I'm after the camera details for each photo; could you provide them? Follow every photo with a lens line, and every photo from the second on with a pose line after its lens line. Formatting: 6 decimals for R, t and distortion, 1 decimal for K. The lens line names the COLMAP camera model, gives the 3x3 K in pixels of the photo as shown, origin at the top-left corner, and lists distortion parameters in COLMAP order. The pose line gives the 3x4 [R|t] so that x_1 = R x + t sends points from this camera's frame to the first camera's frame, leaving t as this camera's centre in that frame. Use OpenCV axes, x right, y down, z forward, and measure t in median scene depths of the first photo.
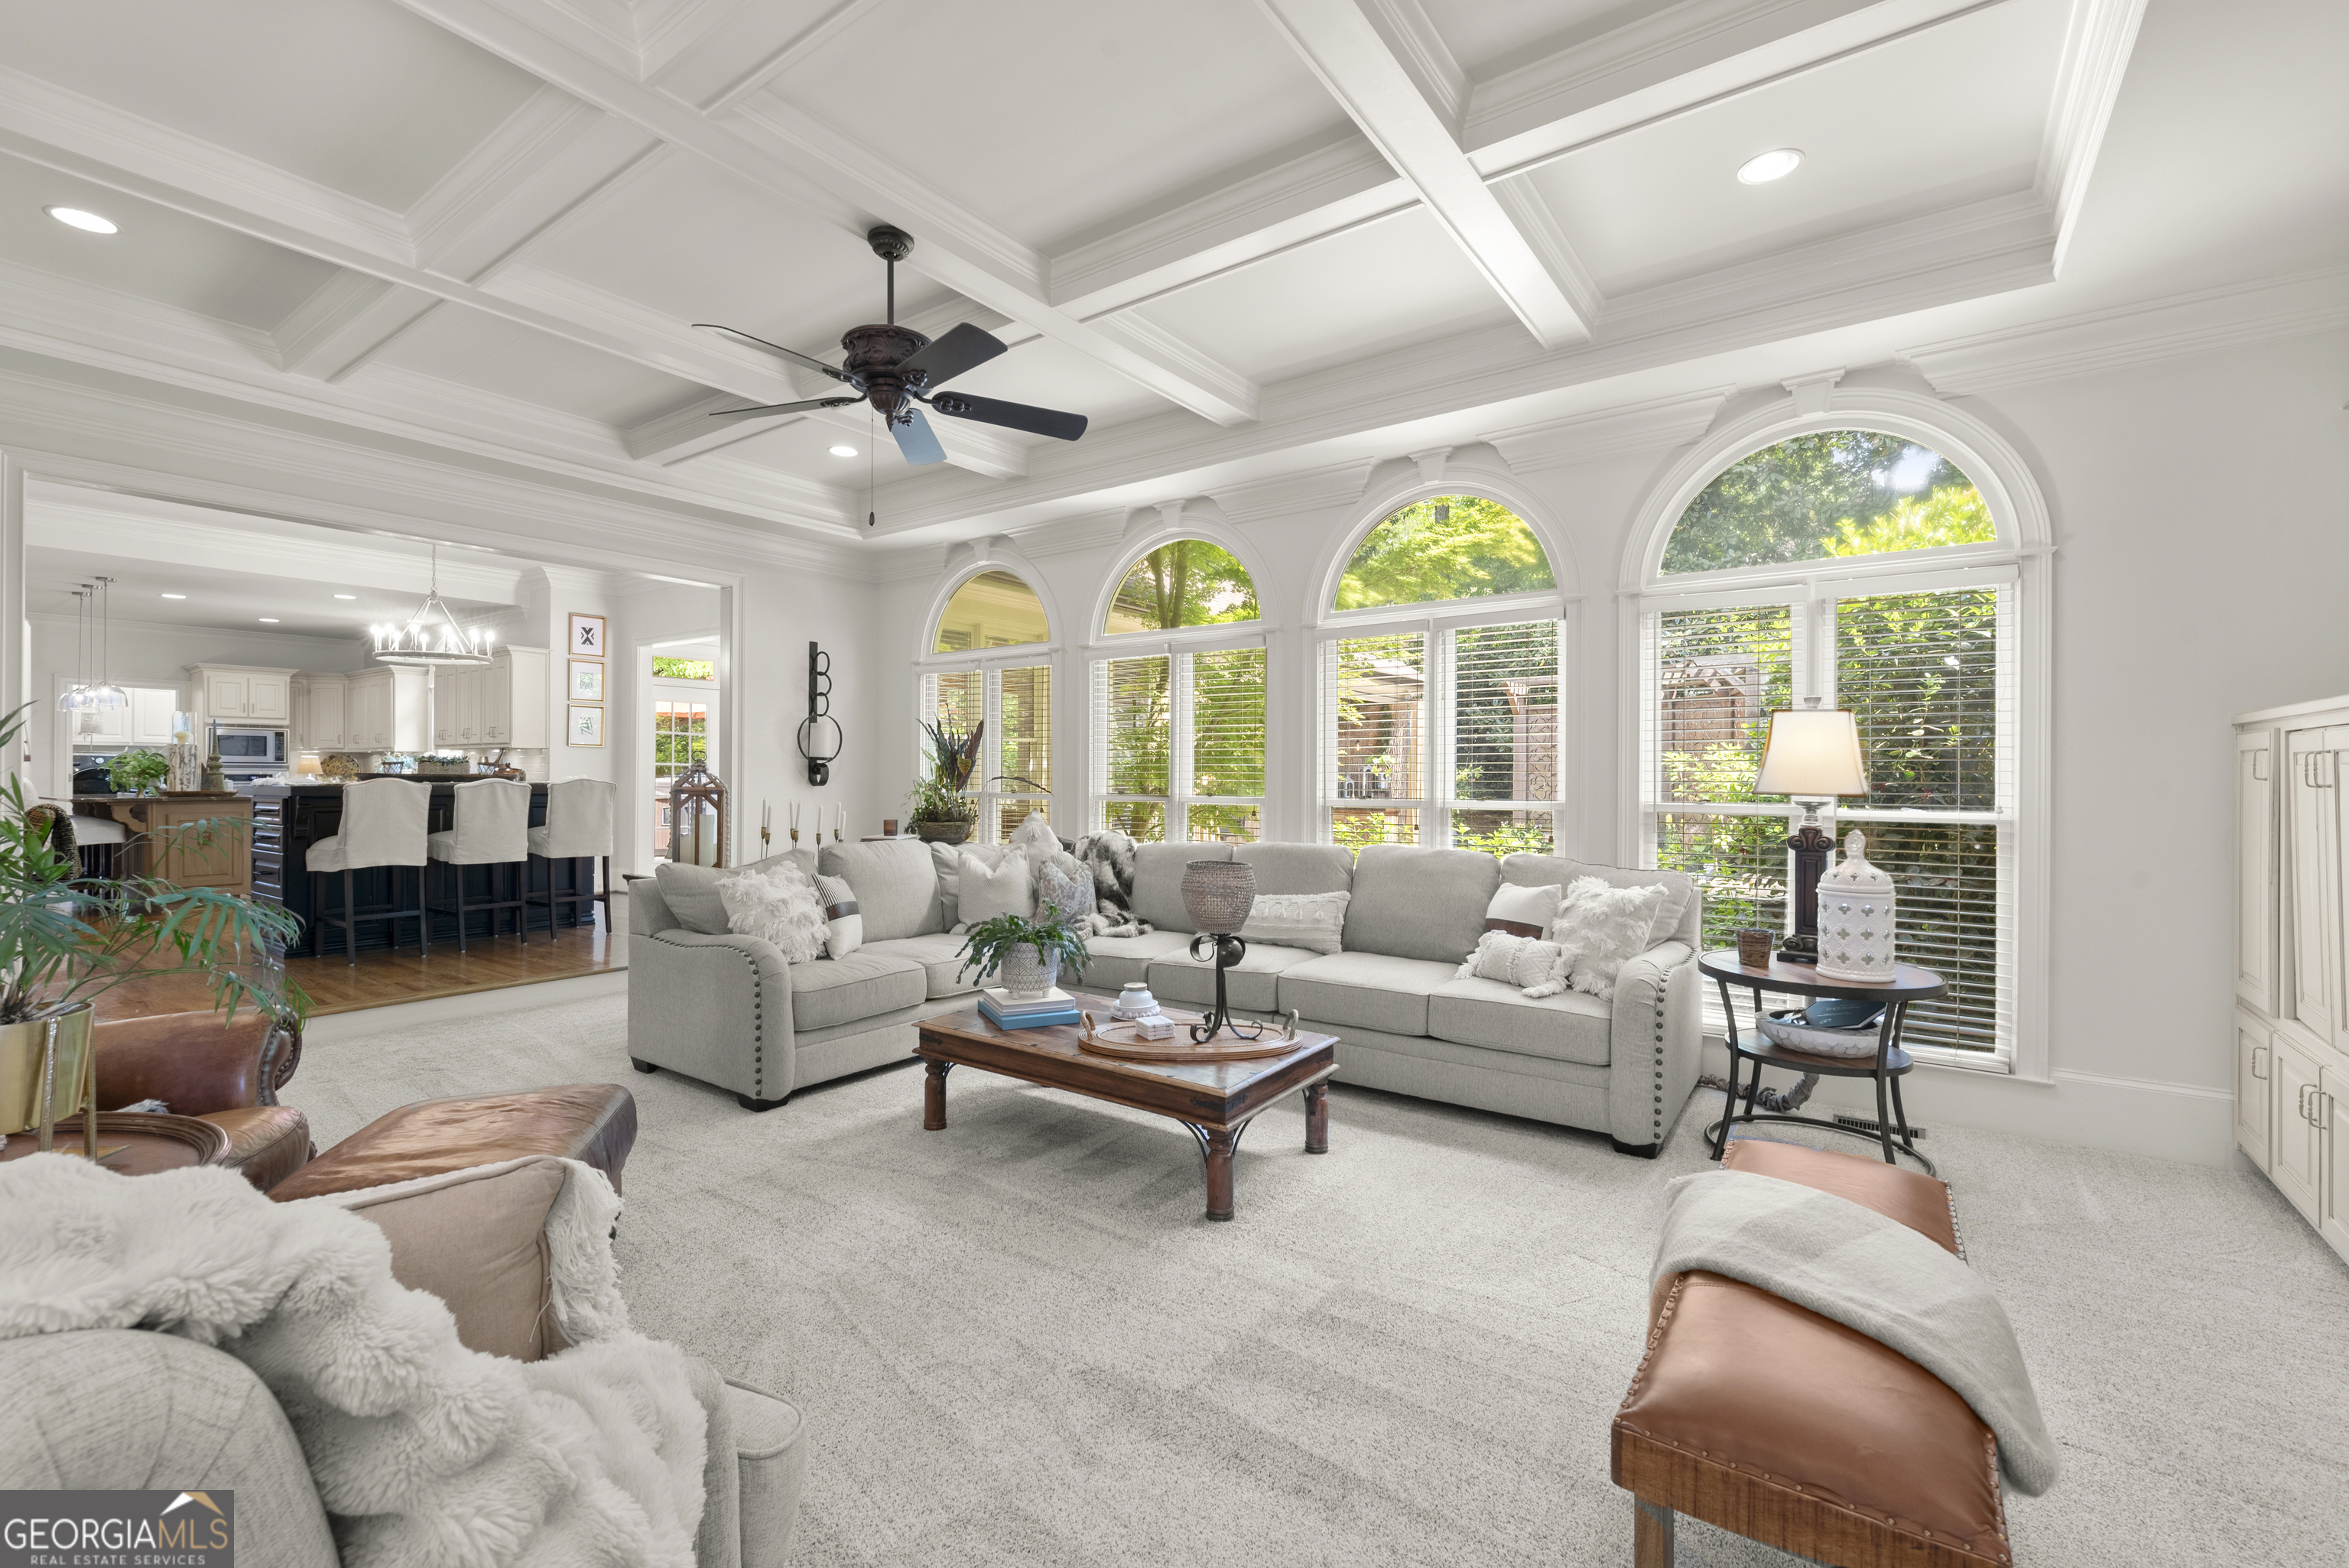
lens RADIAL K [[1003.8, 0, 1167.3], [0, 1003.8, 775.1], [0, 0, 1]] dist [0.000579, -0.000735]
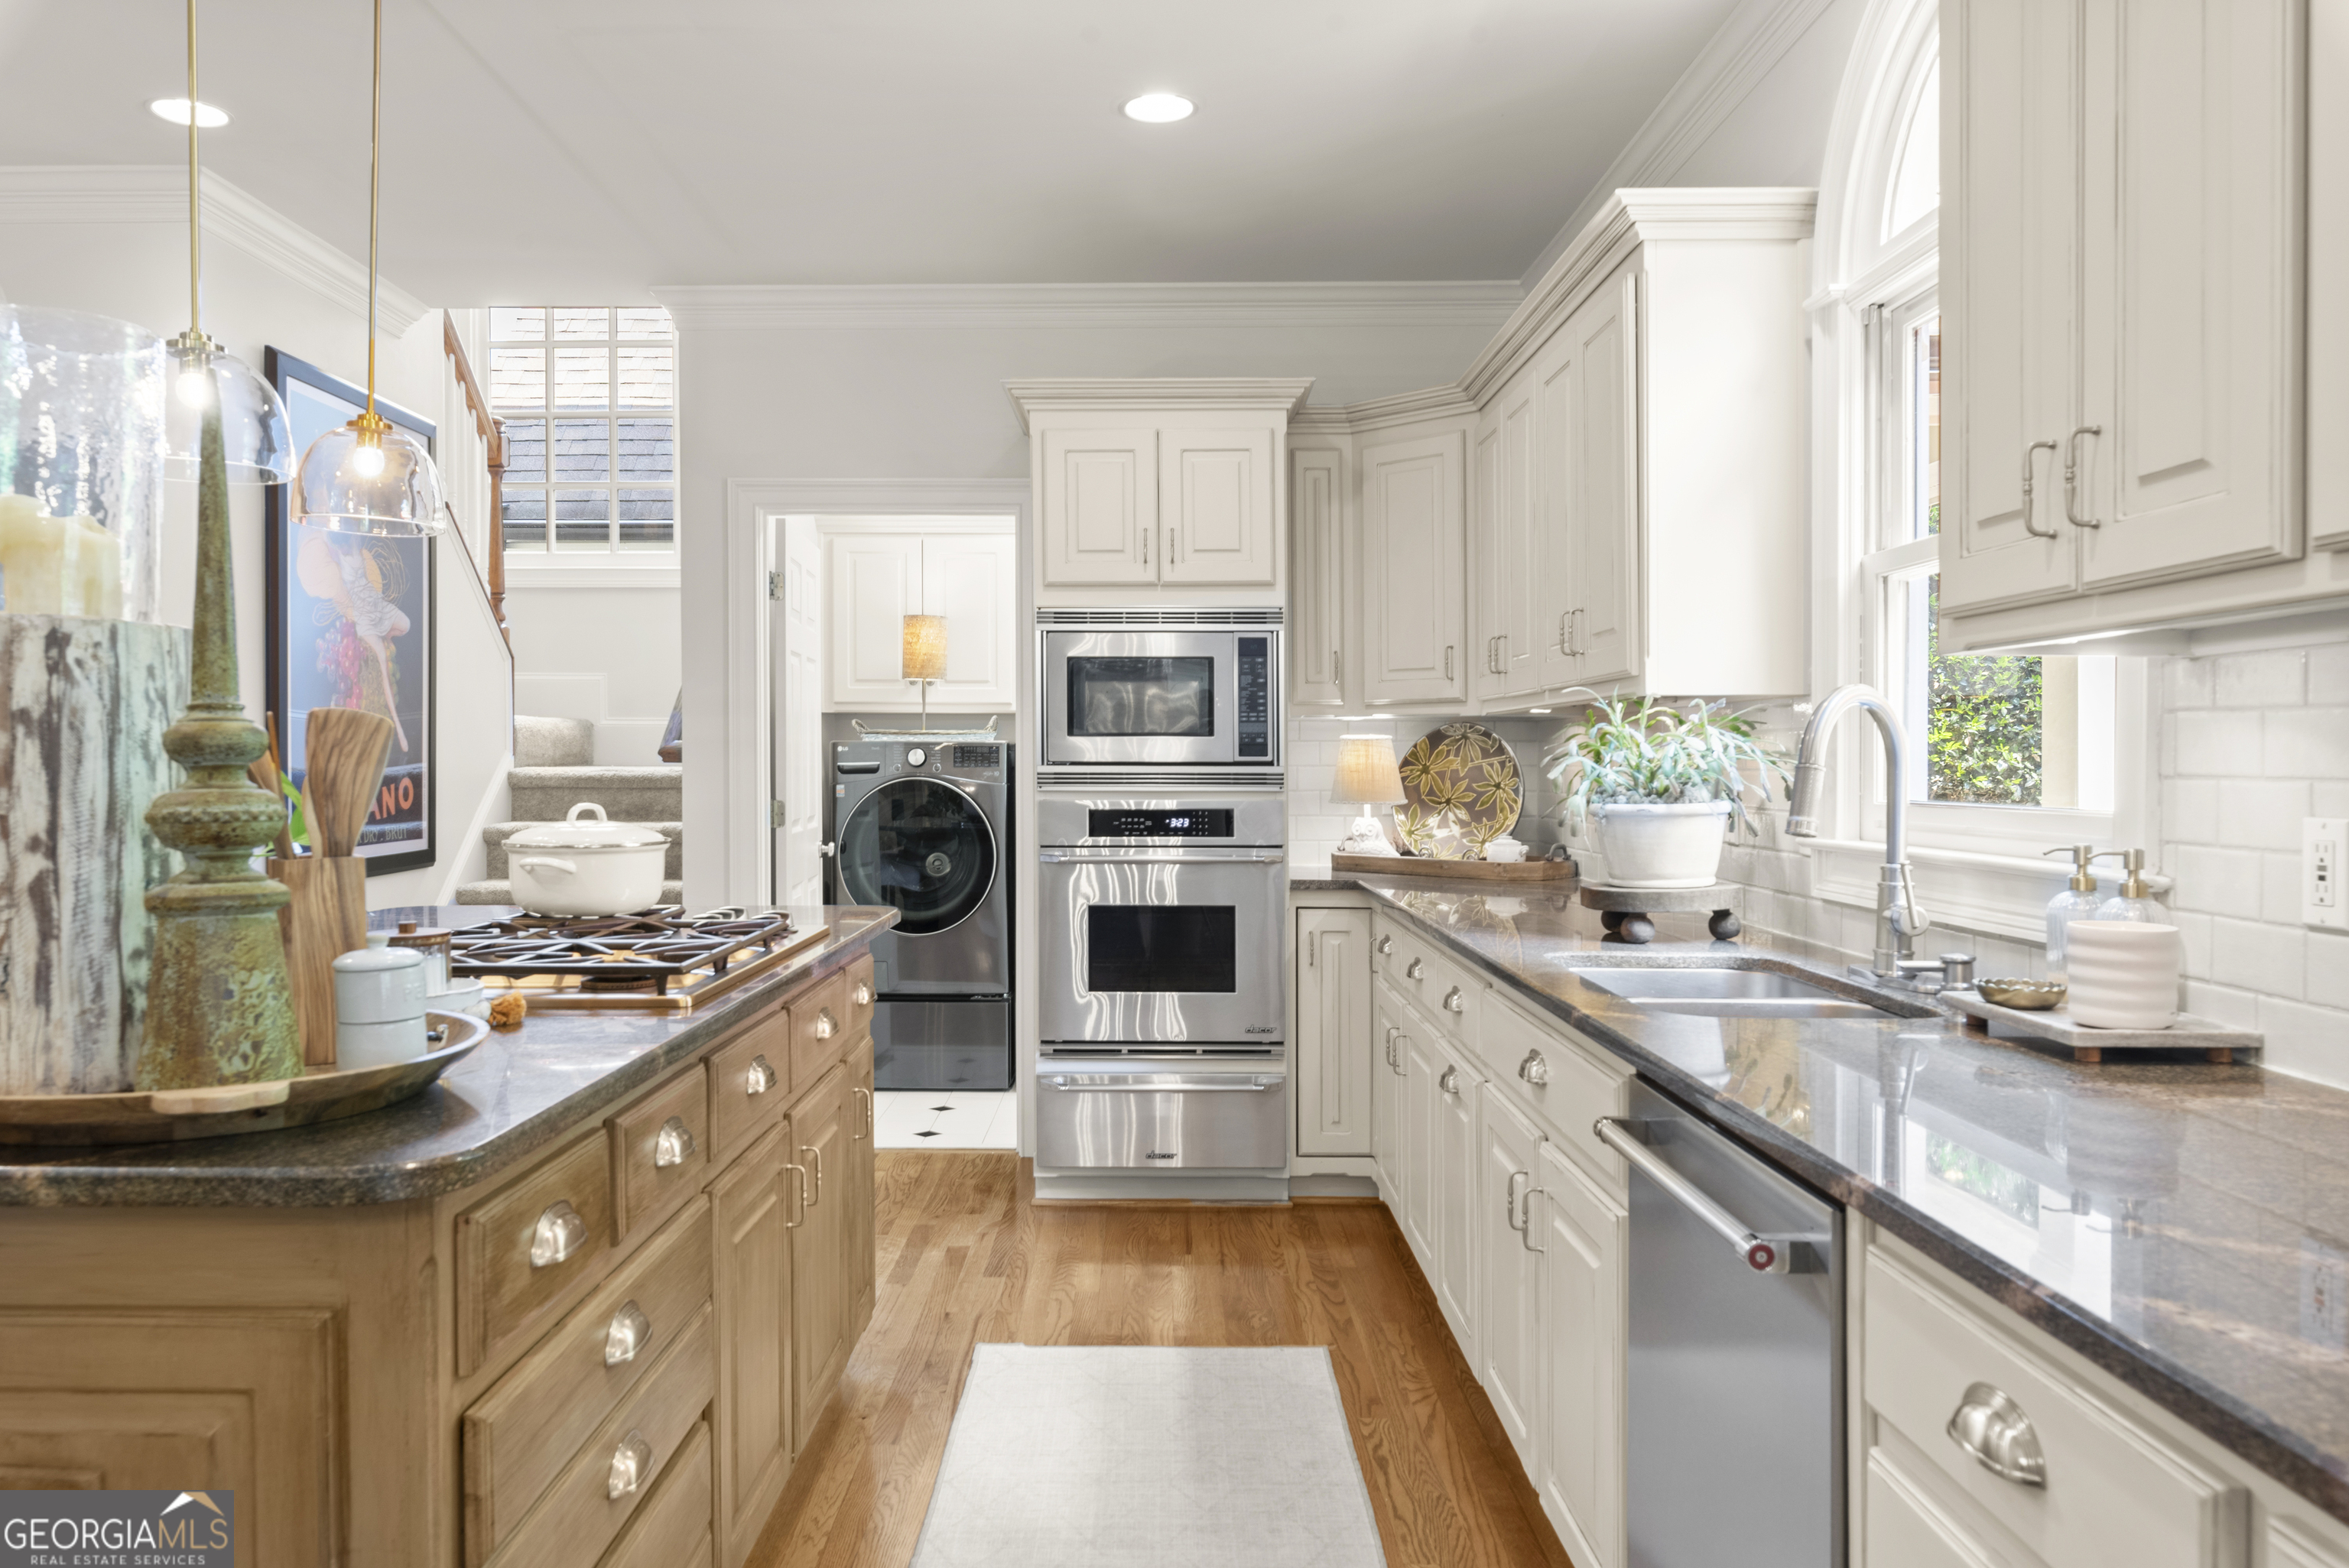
lens RADIAL K [[1637.7, 0, 1123.7], [0, 1637.7, 790.7], [0, 0, 1]] dist [-0.000165, 0.001890]
pose [[0.575902, 0.012961, -0.817416, -0.664791], [0.000433, 0.999869, 0.016159, -0.013600], [0.817518, -0.009659, 0.575821, 0.860773]]
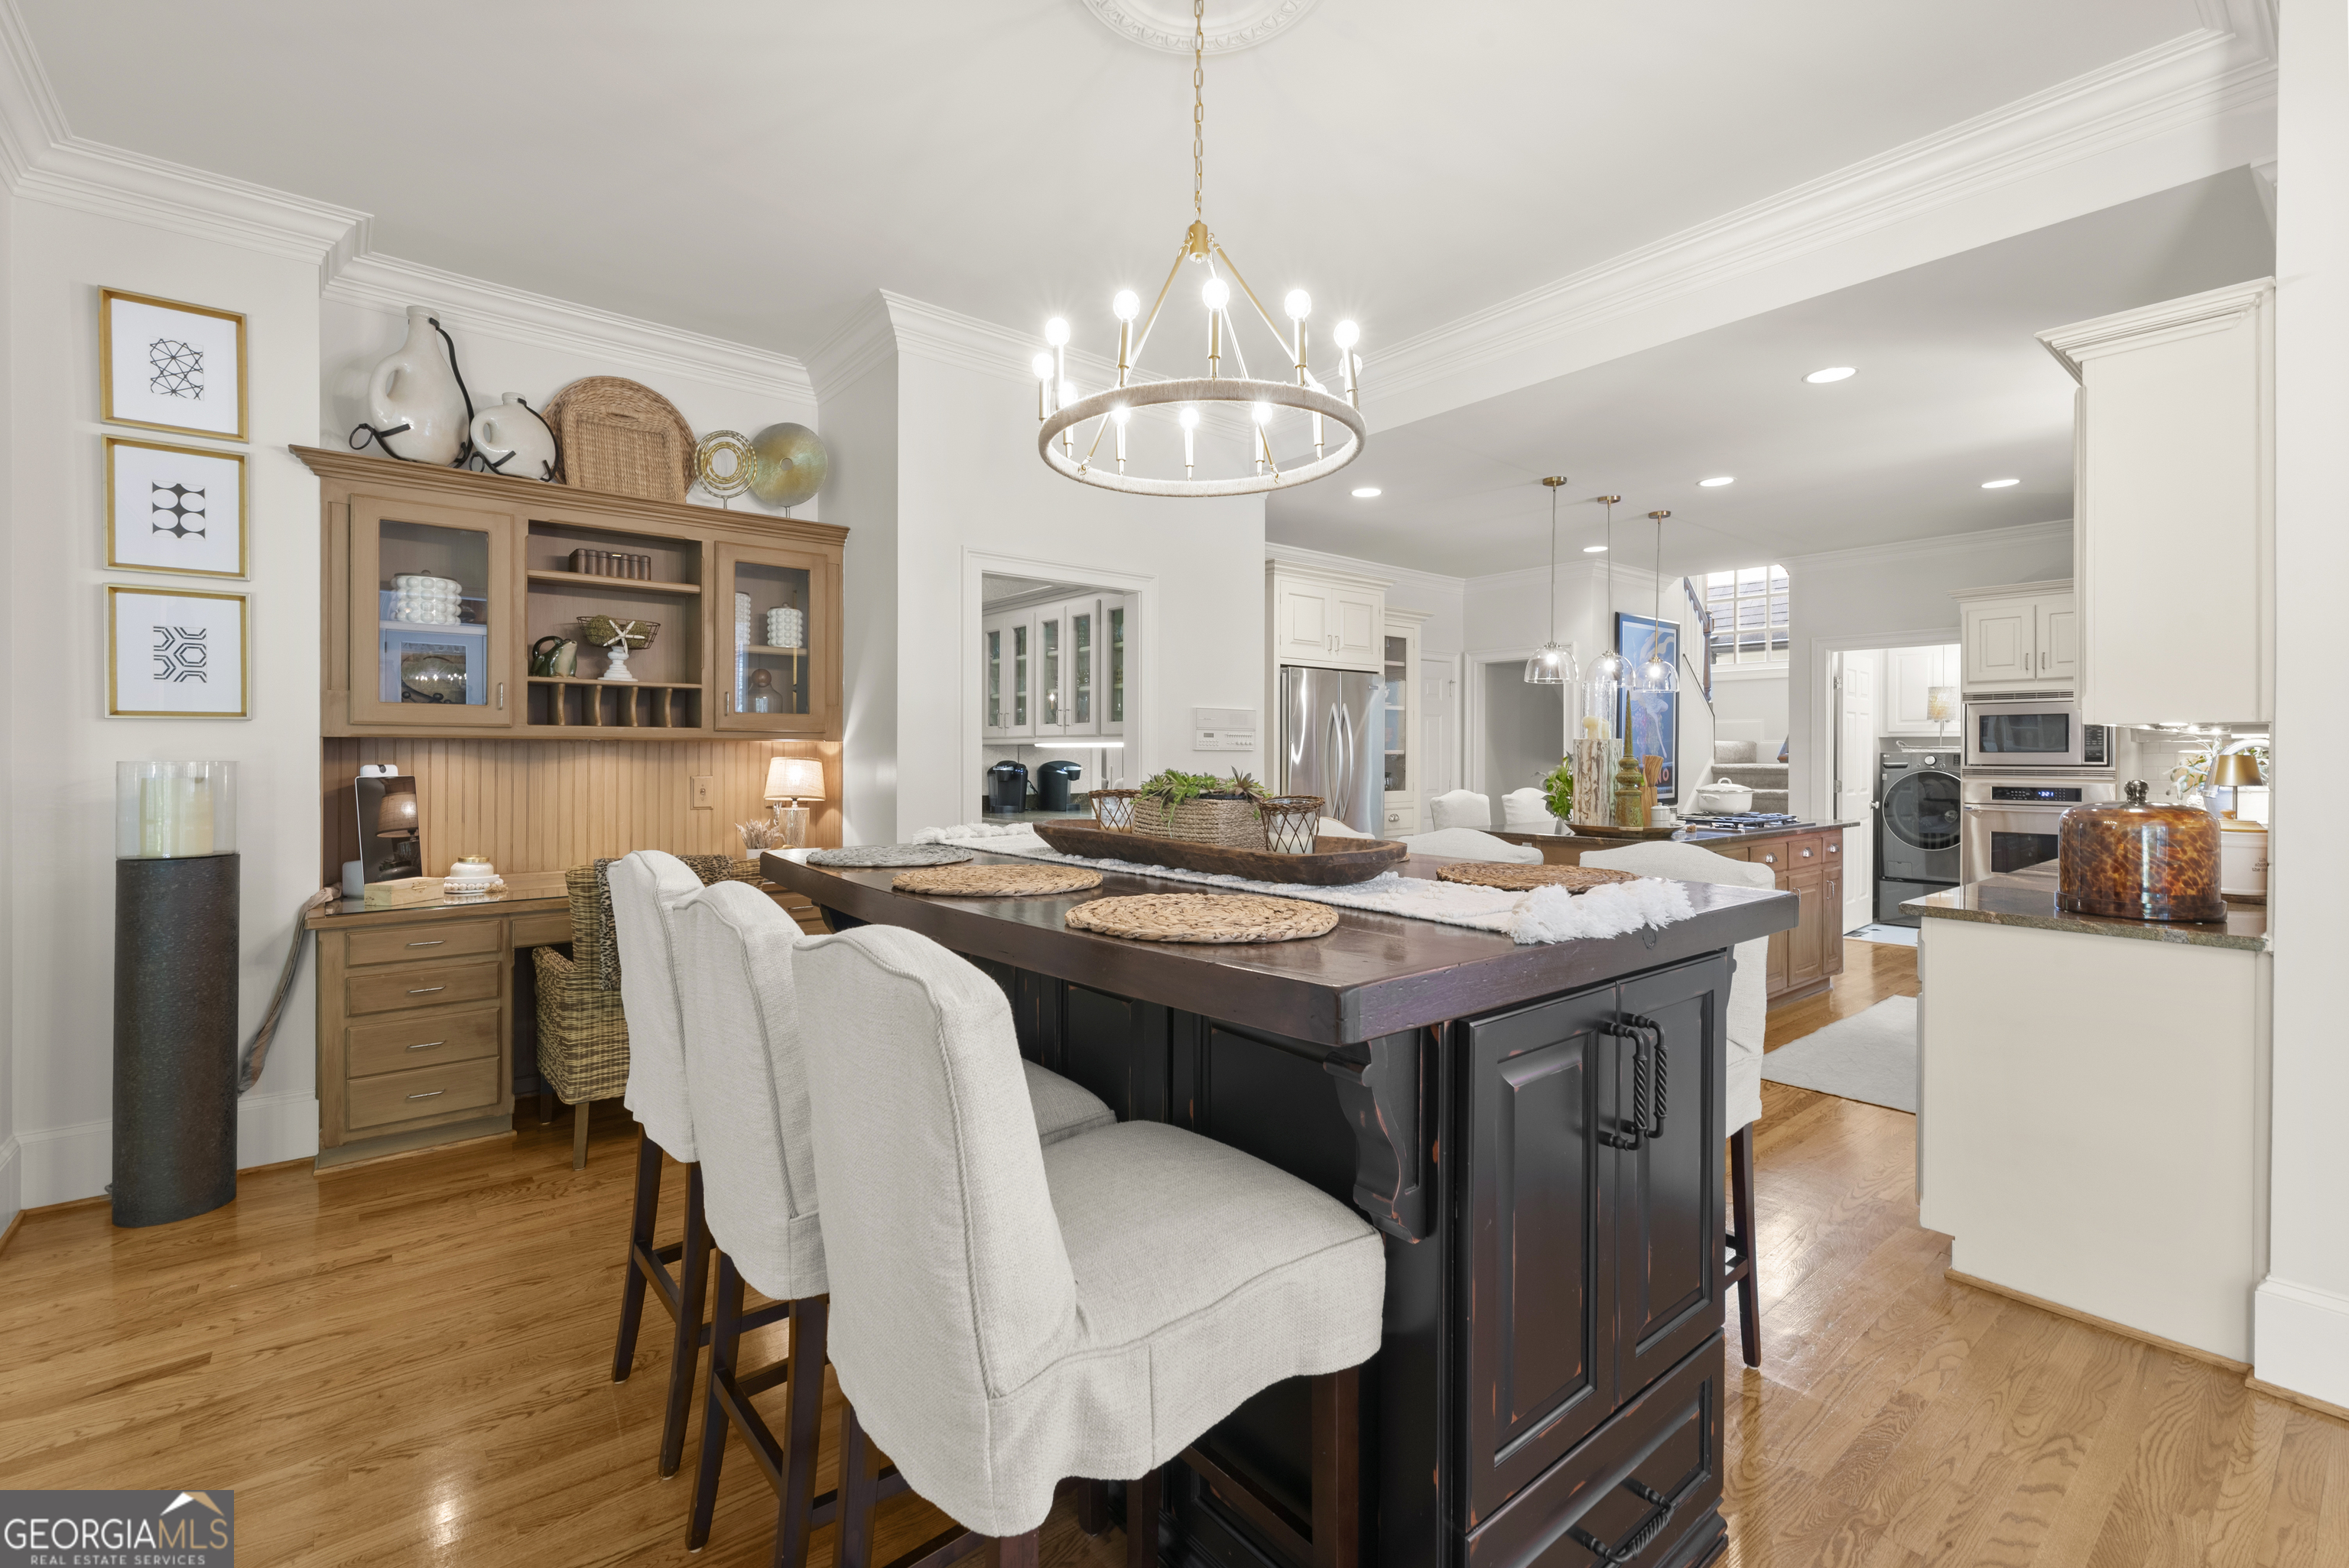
lens RADIAL K [[1018.1, 0, 1163.0], [0, 1018.1, 756.9], [0, 0, 1]] dist [0.001279, 0.000006]
pose [[-0.254762, 0.000151, -0.967004, -0.319259], [-0.002078, 0.999998, 0.000703, -0.018342], [0.967001, 0.002189, -0.254761, 0.790254]]
